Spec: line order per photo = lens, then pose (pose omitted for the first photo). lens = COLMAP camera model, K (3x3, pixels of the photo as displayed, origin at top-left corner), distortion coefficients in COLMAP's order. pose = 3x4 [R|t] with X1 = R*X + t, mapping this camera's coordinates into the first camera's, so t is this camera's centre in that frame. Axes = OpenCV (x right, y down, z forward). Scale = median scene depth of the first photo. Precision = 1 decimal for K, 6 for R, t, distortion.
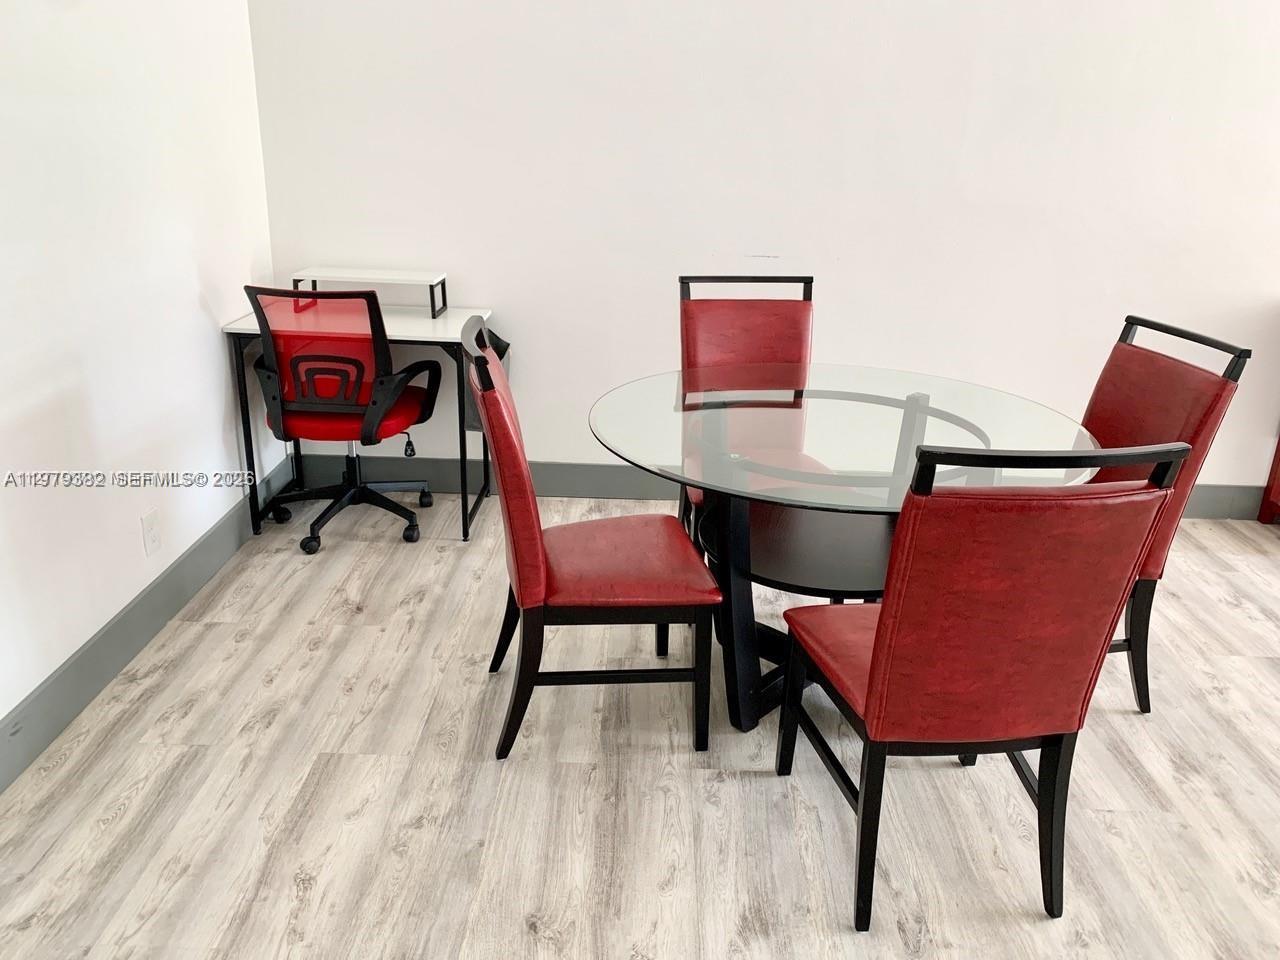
lens RADIAL K [[987.7, 0, 640.0], [0, 987.7, 480.0], [0, 0, 1]] dist [0.050397, -0.064636]
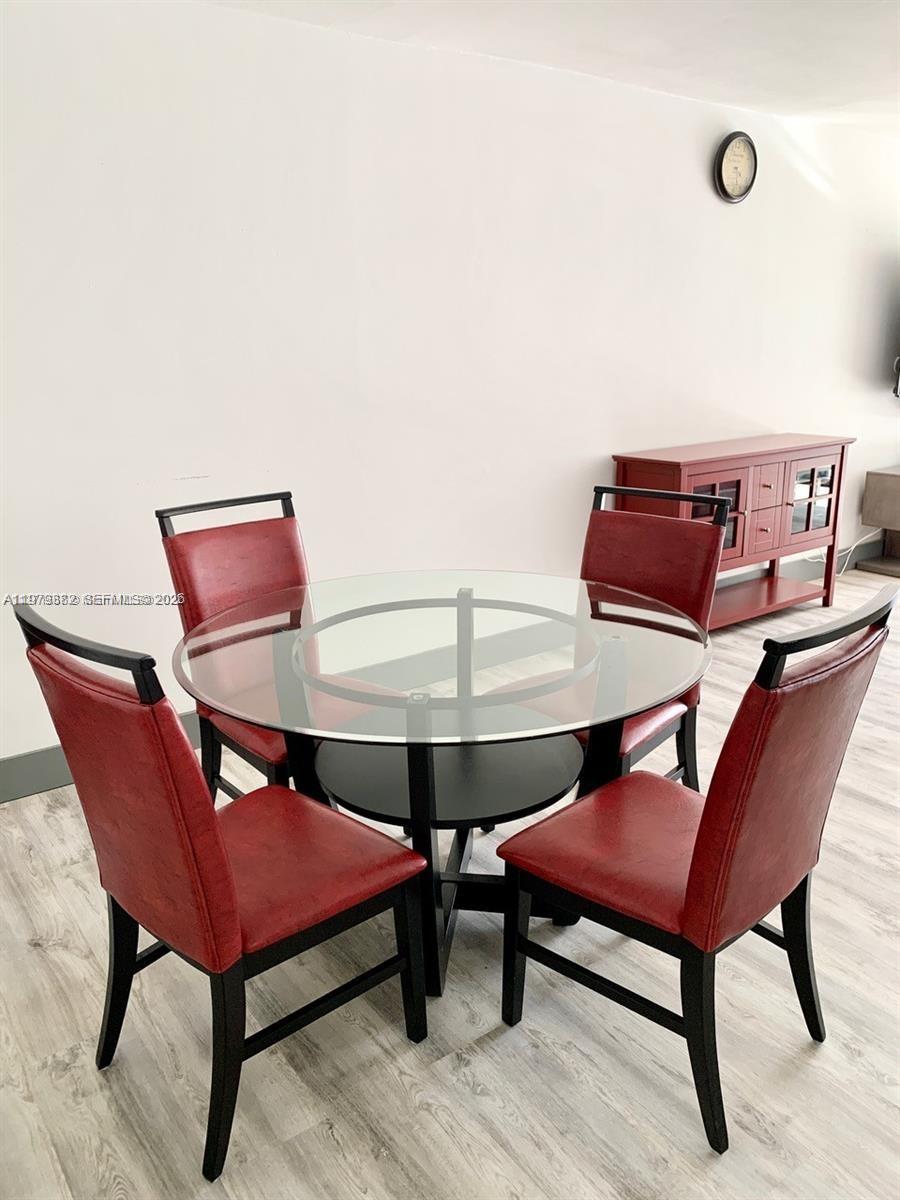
lens RADIAL K [[924.8, 0, 450.0], [0, 924.8, 600.0], [0, 0, 1]] dist [0.057334, -0.063845]
pose [[0.803731, -0.206514, 0.558003, -0.303609], [0.244356, 0.969661, 0.006903, -0.101536], [-0.542500, 0.130803, 0.829810, 0.270036]]
